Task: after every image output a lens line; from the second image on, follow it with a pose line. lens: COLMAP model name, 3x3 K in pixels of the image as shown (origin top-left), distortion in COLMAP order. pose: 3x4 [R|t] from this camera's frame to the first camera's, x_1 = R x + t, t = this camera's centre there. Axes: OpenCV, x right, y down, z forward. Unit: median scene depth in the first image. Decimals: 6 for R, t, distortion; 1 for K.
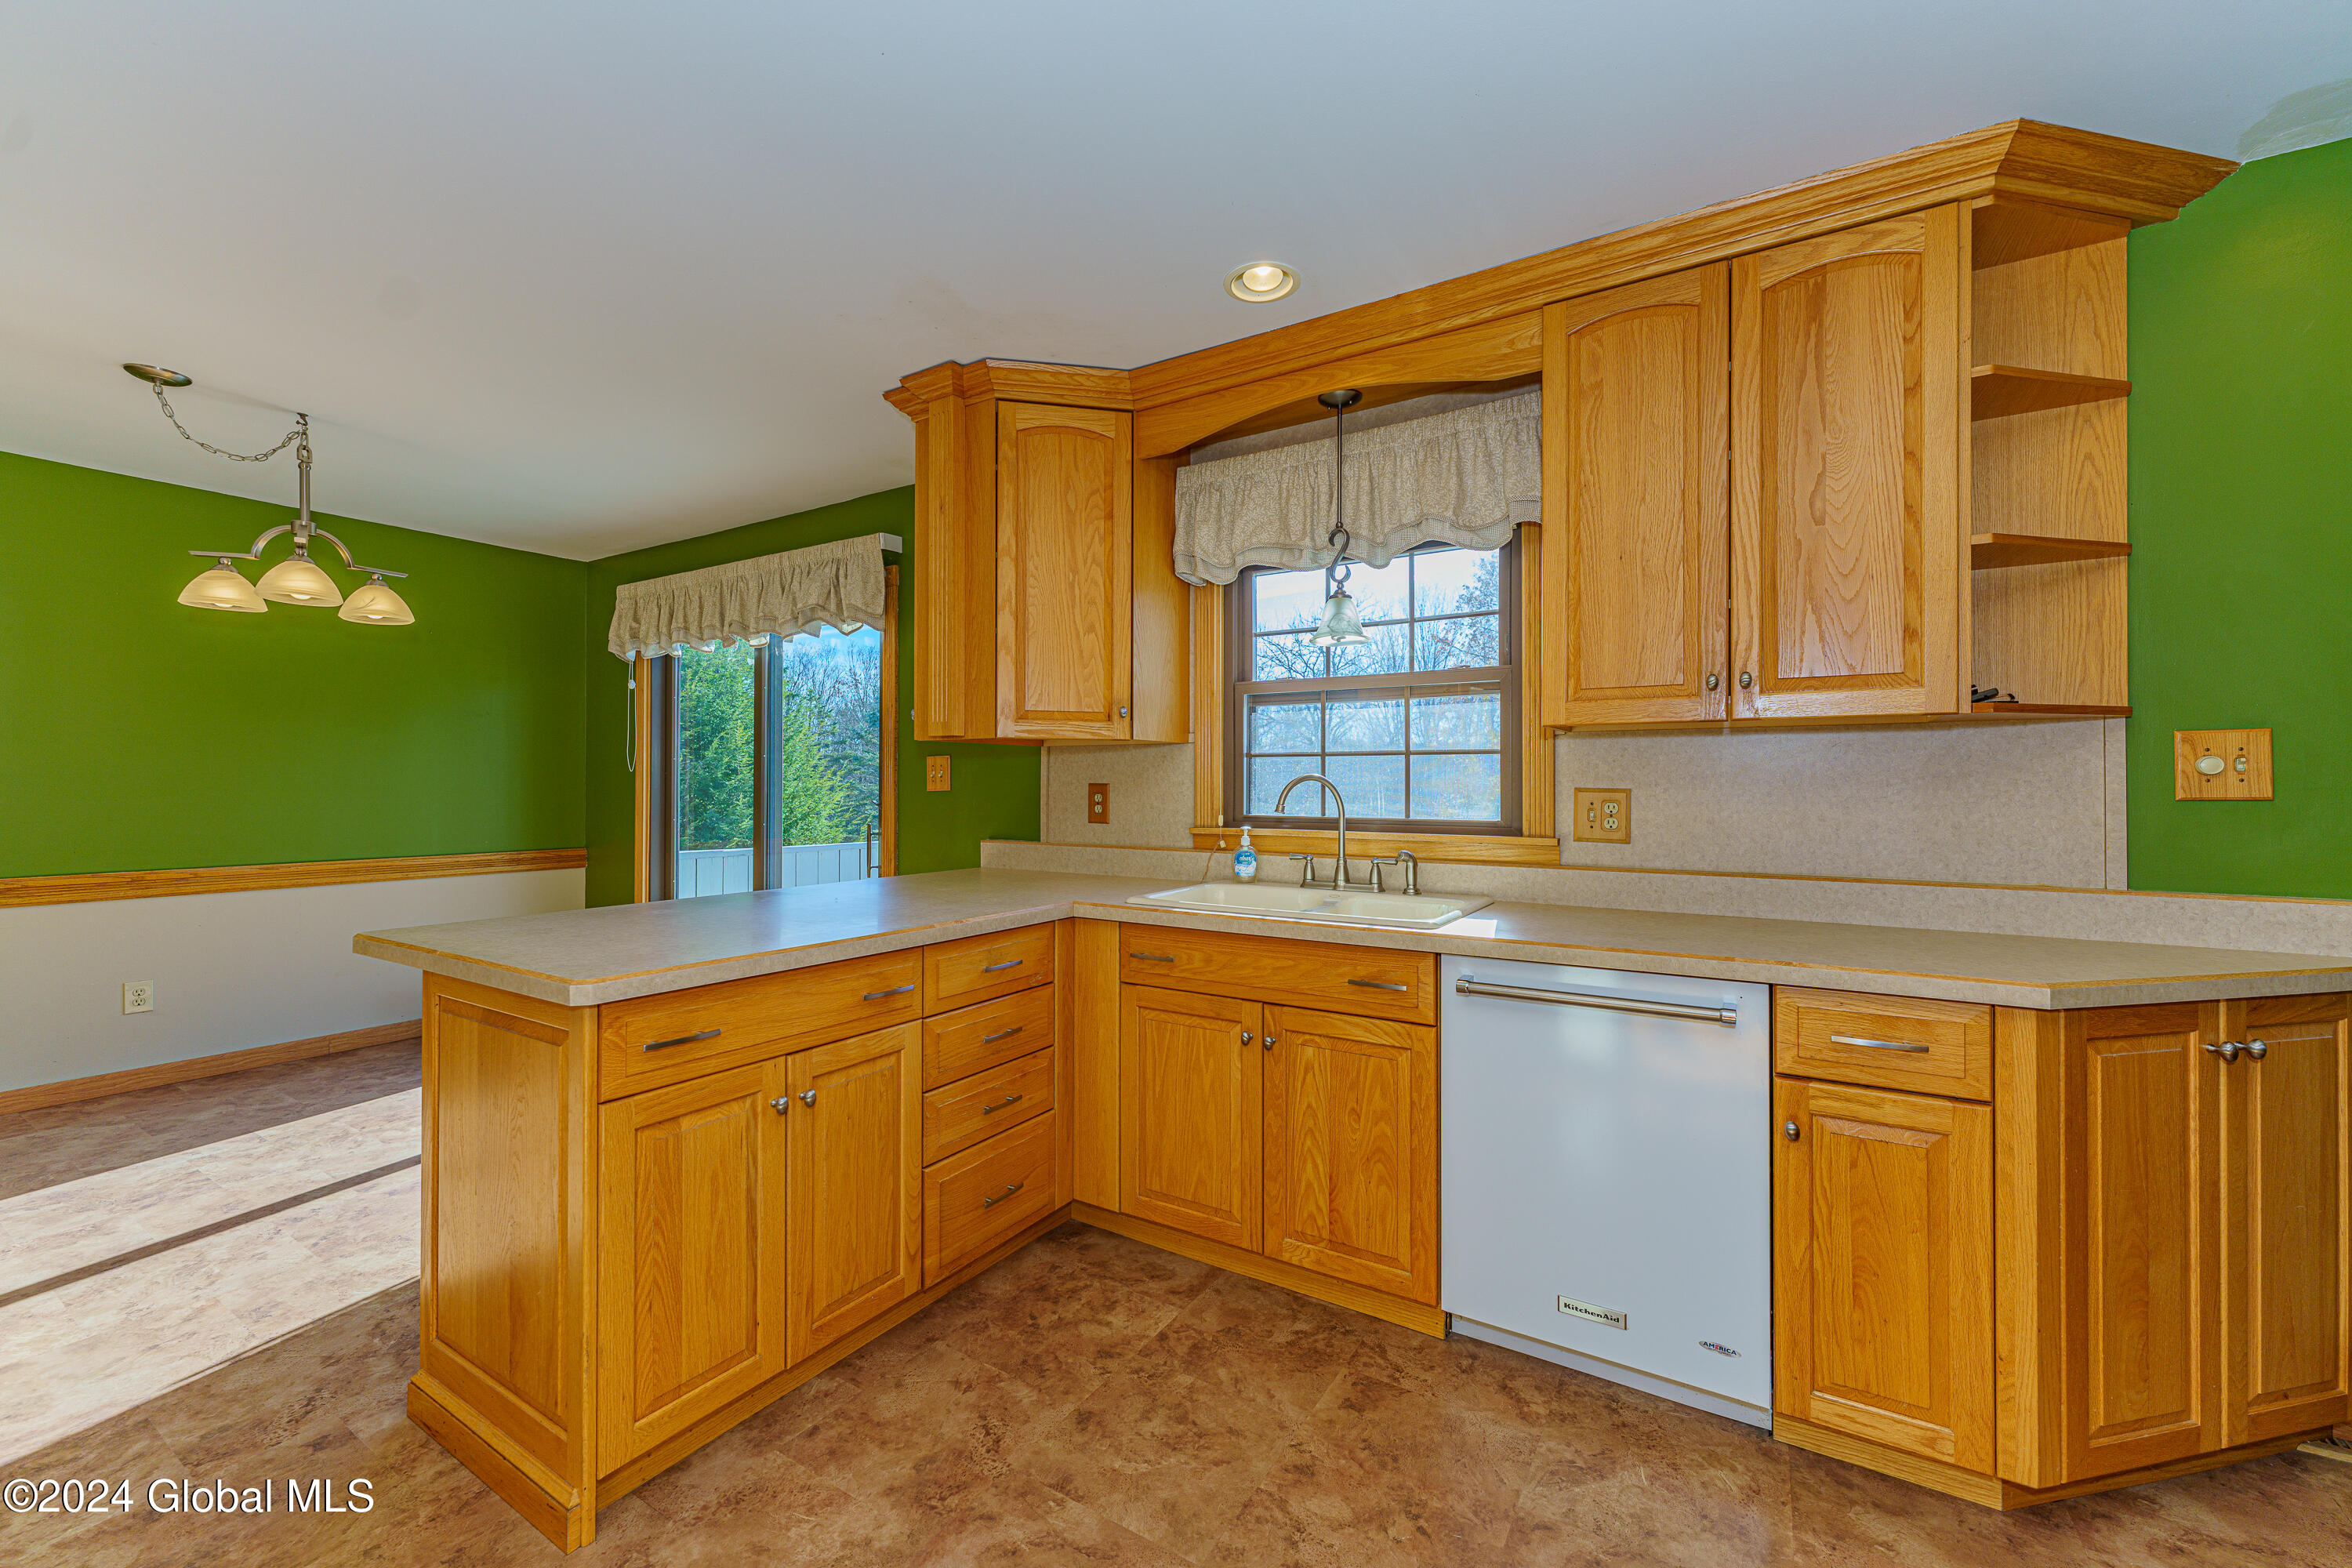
lens RADIAL K [[936.3, 0, 1176.6], [0, 936.3, 780.9], [0, 0, 1]] dist [0.000533, -0.000072]
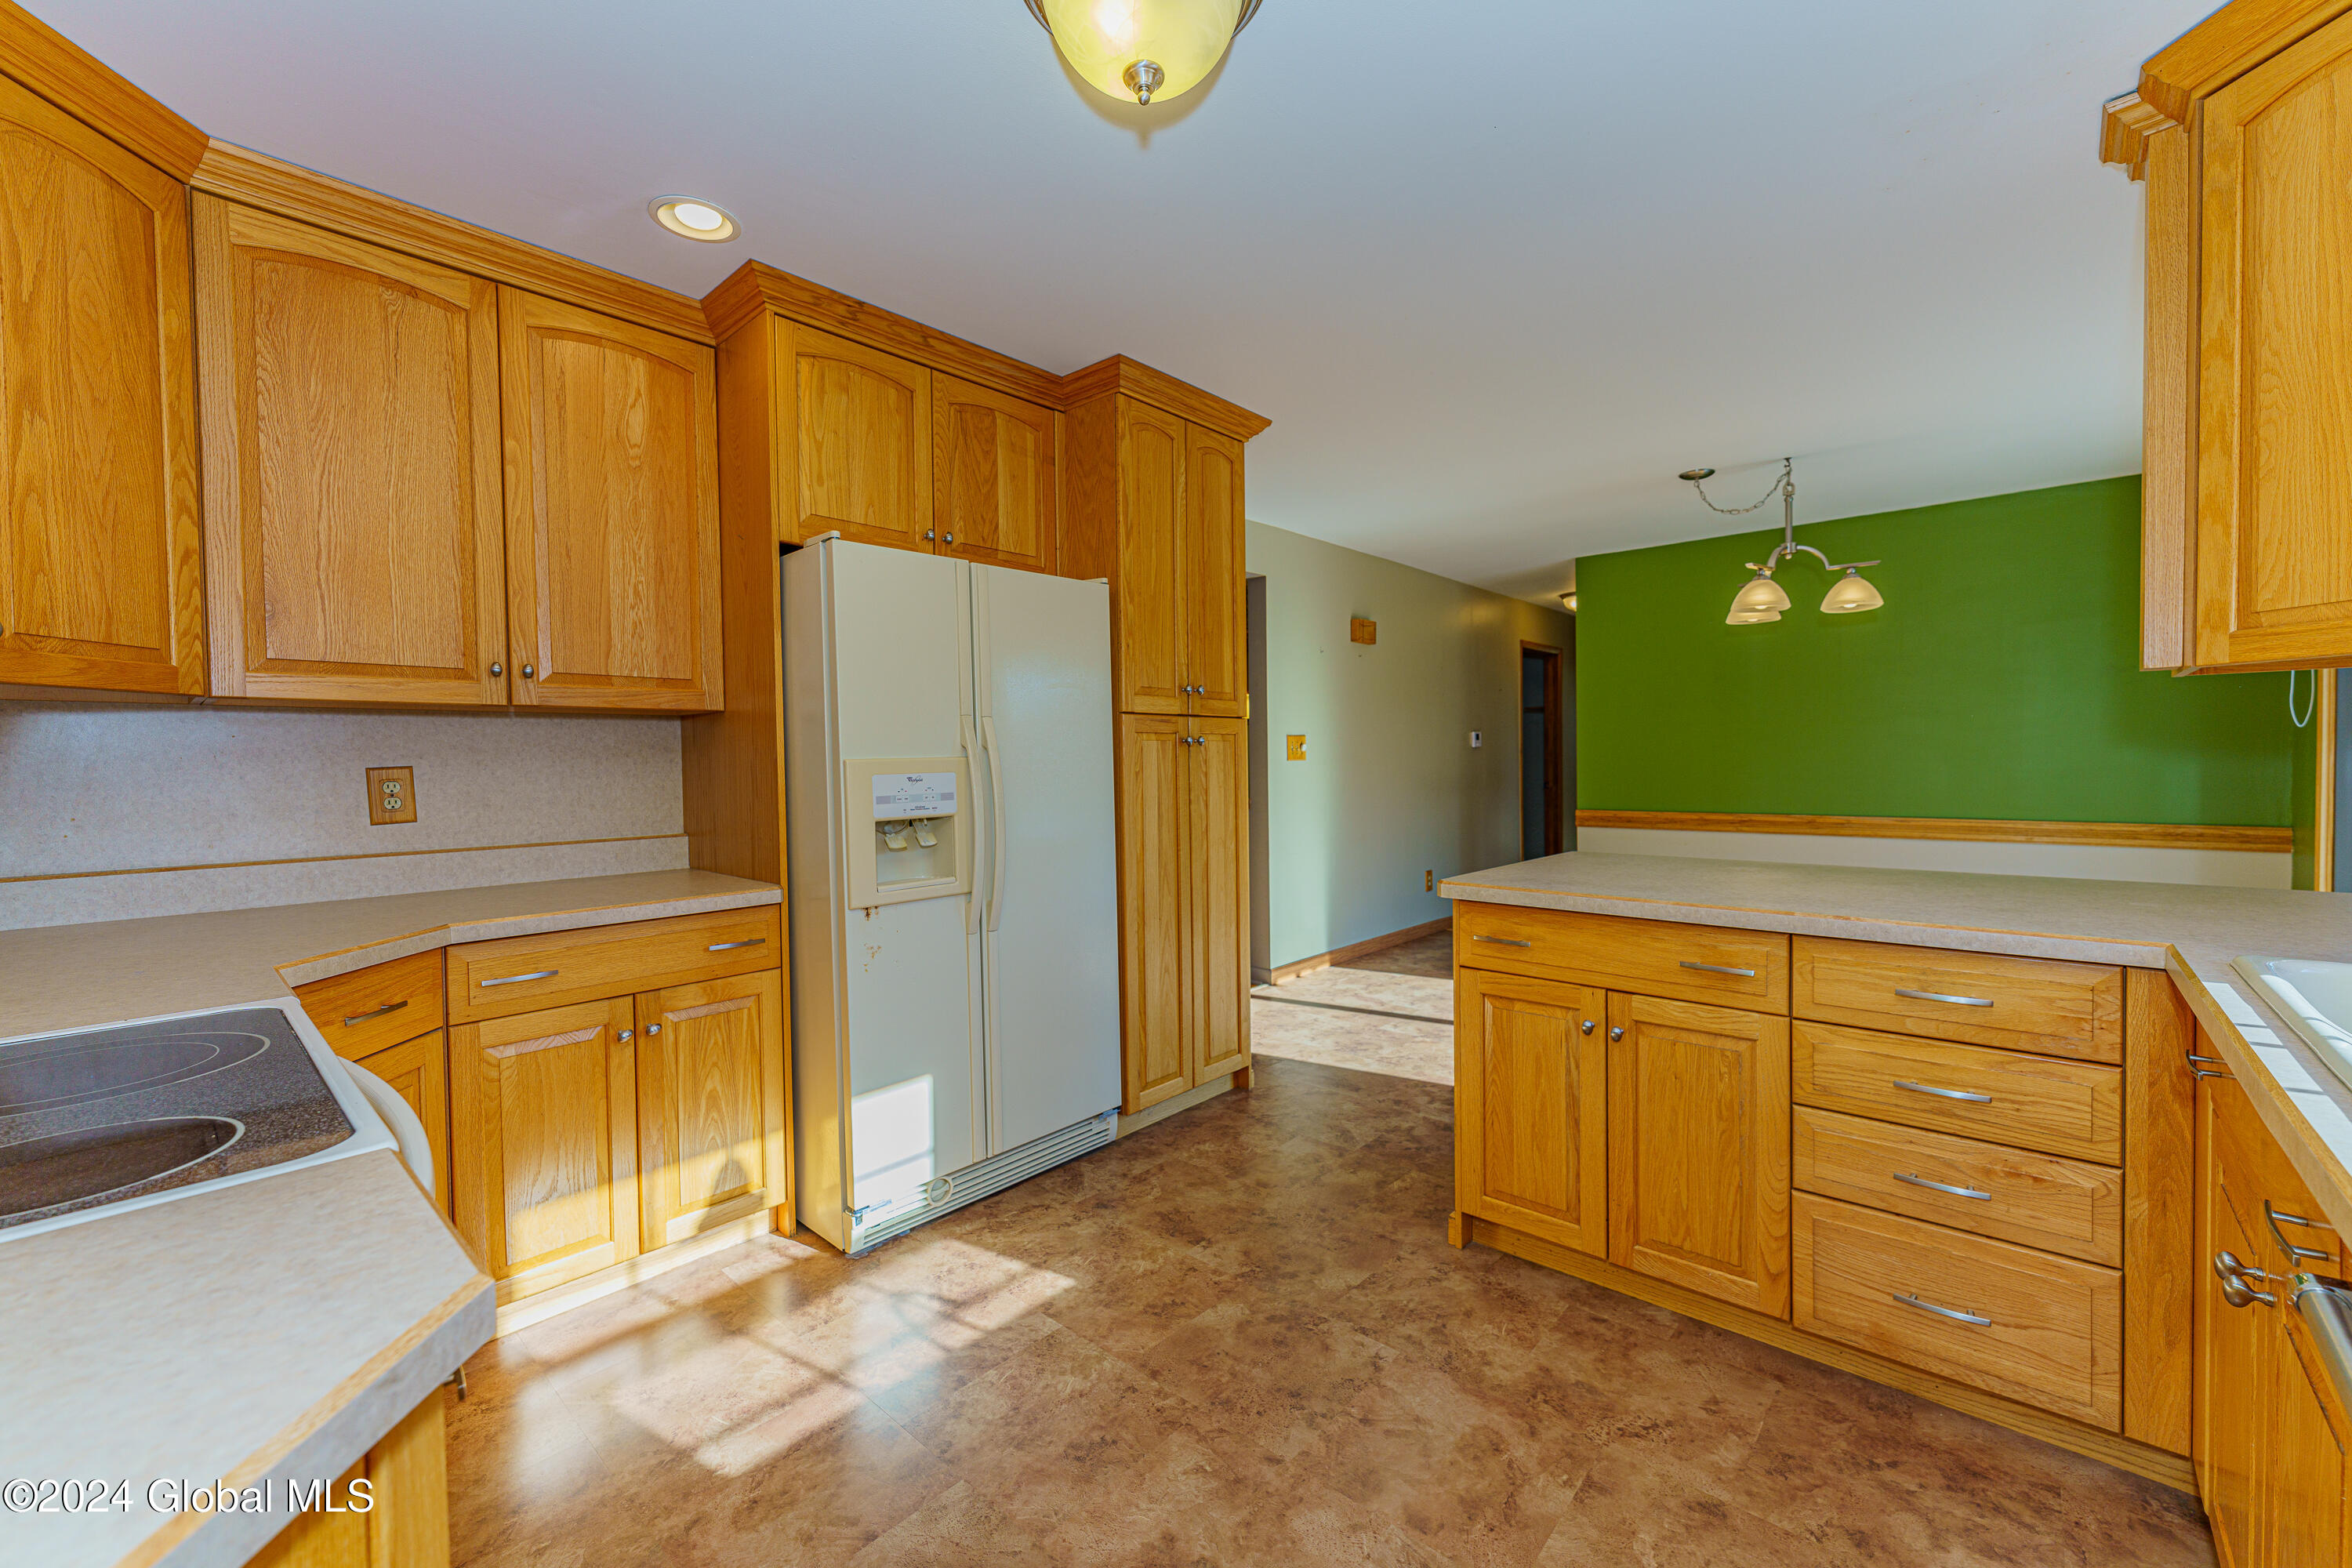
lens RADIAL K [[936.3, 0, 1178.3], [0, 936.3, 784.4], [0, 0, 1]] dist [0.000533, -0.000072]
pose [[-0.173163, 0.027406, -0.984512, 0.545186], [0.016598, 0.999552, 0.024905, 0.003900], [0.984753, -0.012028, -0.173541, 0.474122]]
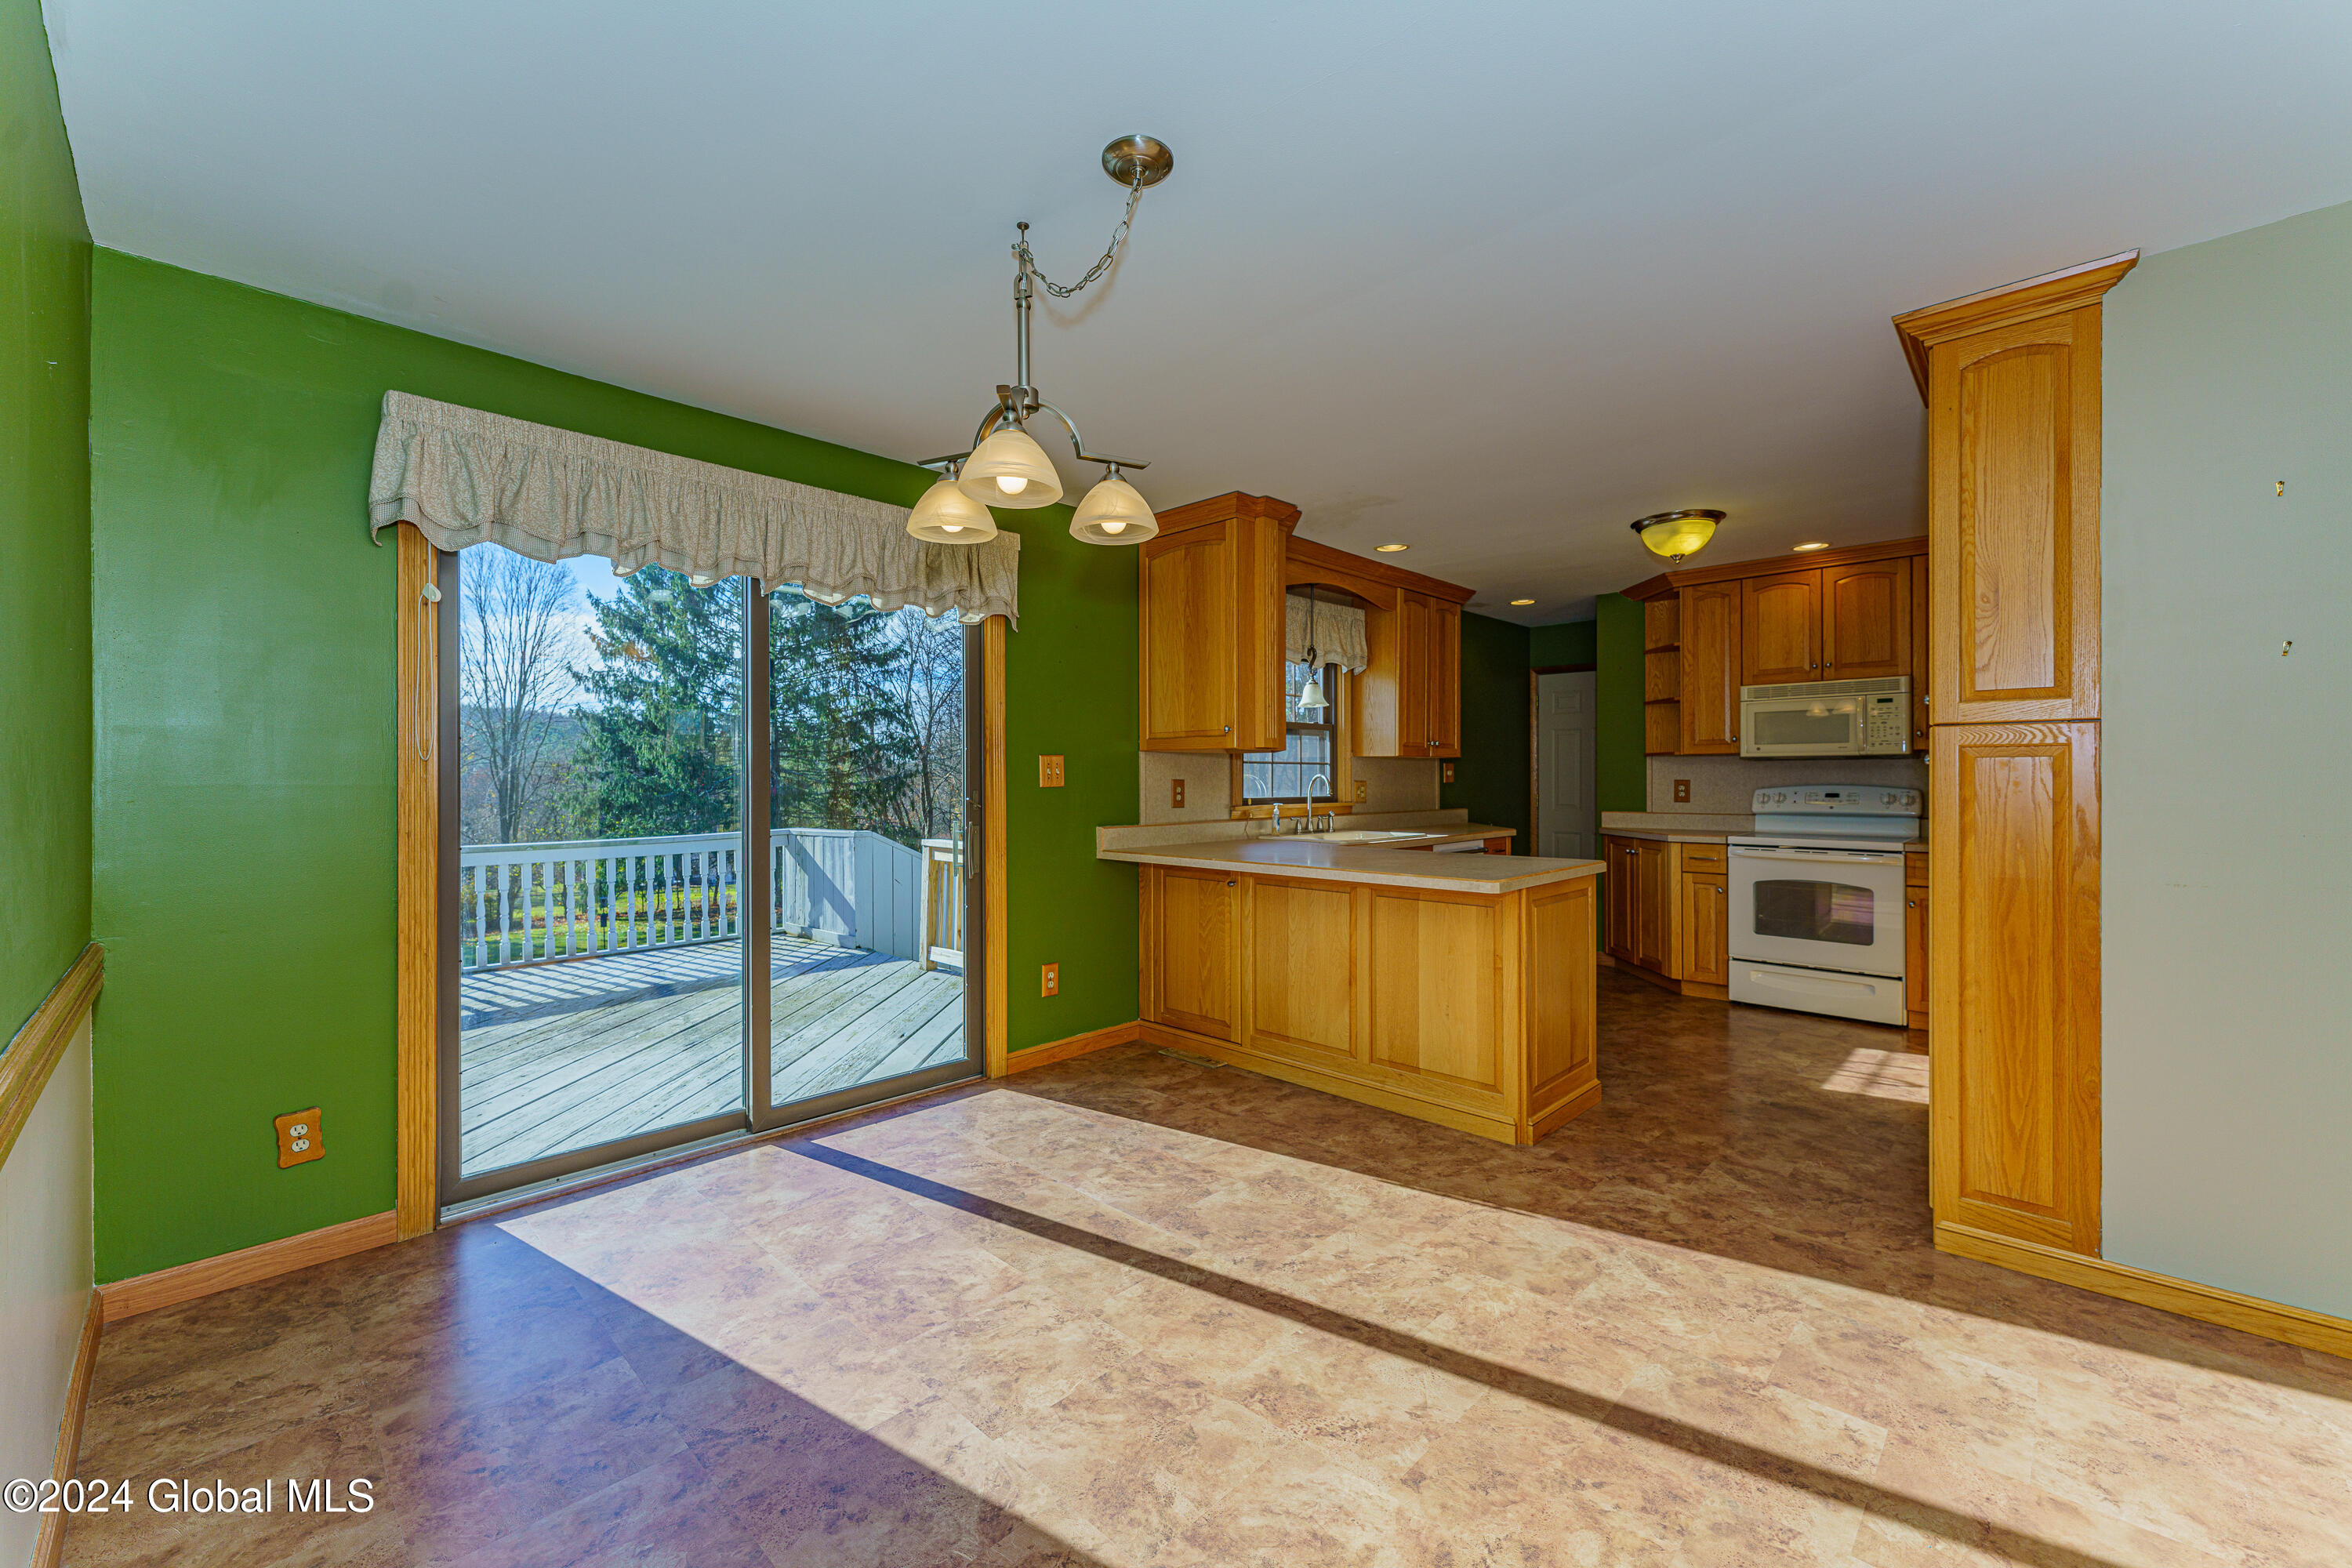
lens RADIAL K [[936.3, 0, 1177.0], [0, 936.3, 777.8], [0, 0, 1]] dist [0.000533, -0.000072]
pose [[0.210816, -0.001685, 0.977524, -1.833382], [-0.001846, 0.999996, 0.002121, -0.002755], [-0.977524, -0.002251, 0.210812, 0.885689]]
